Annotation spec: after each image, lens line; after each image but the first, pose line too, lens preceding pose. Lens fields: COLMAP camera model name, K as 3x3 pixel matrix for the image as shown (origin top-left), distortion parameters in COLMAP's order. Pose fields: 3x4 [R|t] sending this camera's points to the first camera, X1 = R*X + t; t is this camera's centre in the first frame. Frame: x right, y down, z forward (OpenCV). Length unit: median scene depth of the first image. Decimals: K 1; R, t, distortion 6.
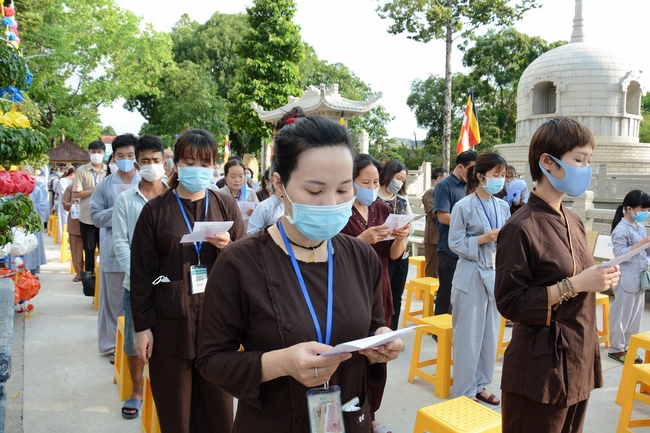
lens RADIAL K [[511.8, 0, 329.1], [0, 511.8, 223.9], [0, 0, 1]] dist [-0.159836, 0.130764]
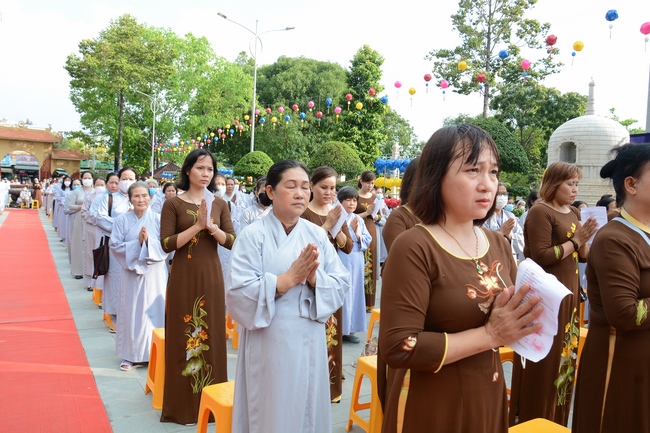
lens RADIAL K [[511.8, 0, 329.1], [0, 511.8, 223.9], [0, 0, 1]] dist [-0.159836, 0.130764]
pose [[0.999558, 0.029737, -0.000321, -0.152119], [-0.029727, 0.998781, -0.039414, 0.022685], [-0.000852, 0.039406, 0.999223, -0.263997]]
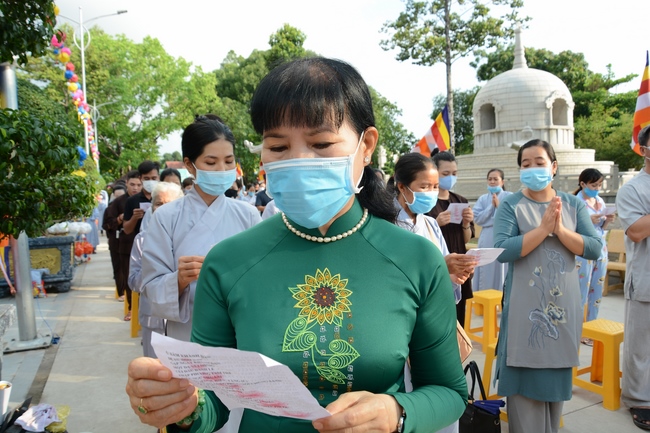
lens RADIAL K [[507.8, 0, 329.6], [0, 507.8, 226.8], [0, 0, 1]] dist [-0.154218, 0.107866]
pose [[0.990927, -0.042322, -0.127567, 0.102508], [0.039679, 0.998943, -0.023191, 0.017146], [0.128414, 0.017919, 0.991559, -0.144644]]
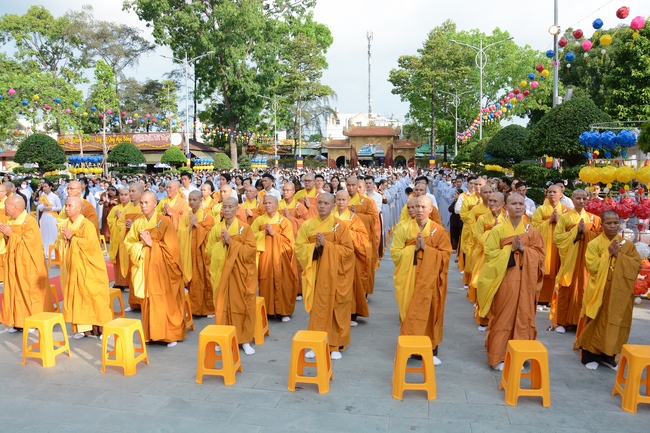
lens RADIAL K [[511.8, 0, 329.1], [0, 511.8, 223.9], [0, 0, 1]] dist [-0.159836, 0.130764]
pose [[0.749396, 0.057400, -0.659629, 0.122169], [-0.045649, 0.998344, 0.035014, 0.024987], [0.660547, 0.003872, 0.750775, -0.410133]]
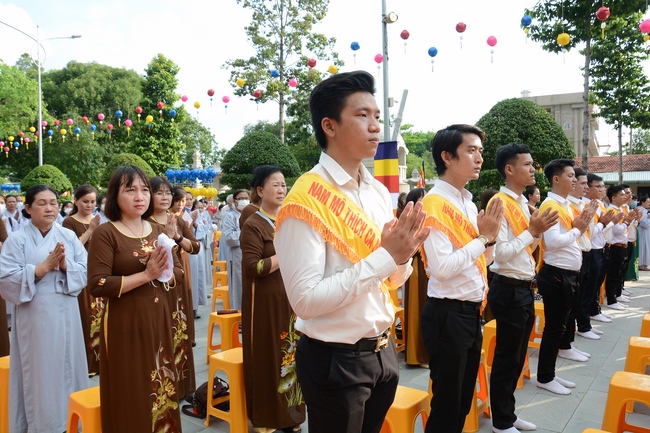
lens RADIAL K [[511.8, 0, 329.1], [0, 511.8, 223.9], [0, 0, 1]] dist [-0.159836, 0.130764]
pose [[0.933311, -0.035062, 0.357354, -0.140614], [0.054900, 0.997454, -0.045520, 0.026212], [-0.354848, 0.062103, 0.932859, -0.301705]]
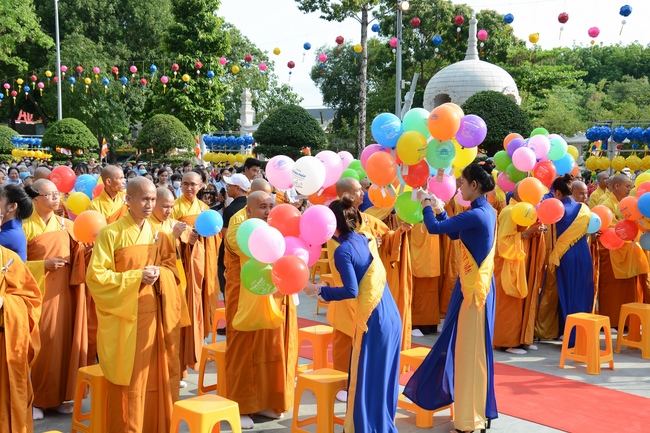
lens RADIAL K [[844.9, 0, 325.0], [0, 844.9, 216.5], [0, 0, 1]] dist [0.180972, 0.018787]
pose [[0.980767, -0.012091, 0.194809, -0.156946], [0.017244, 0.999544, -0.024781, 0.041733], [-0.194420, 0.027663, 0.980528, -0.579330]]
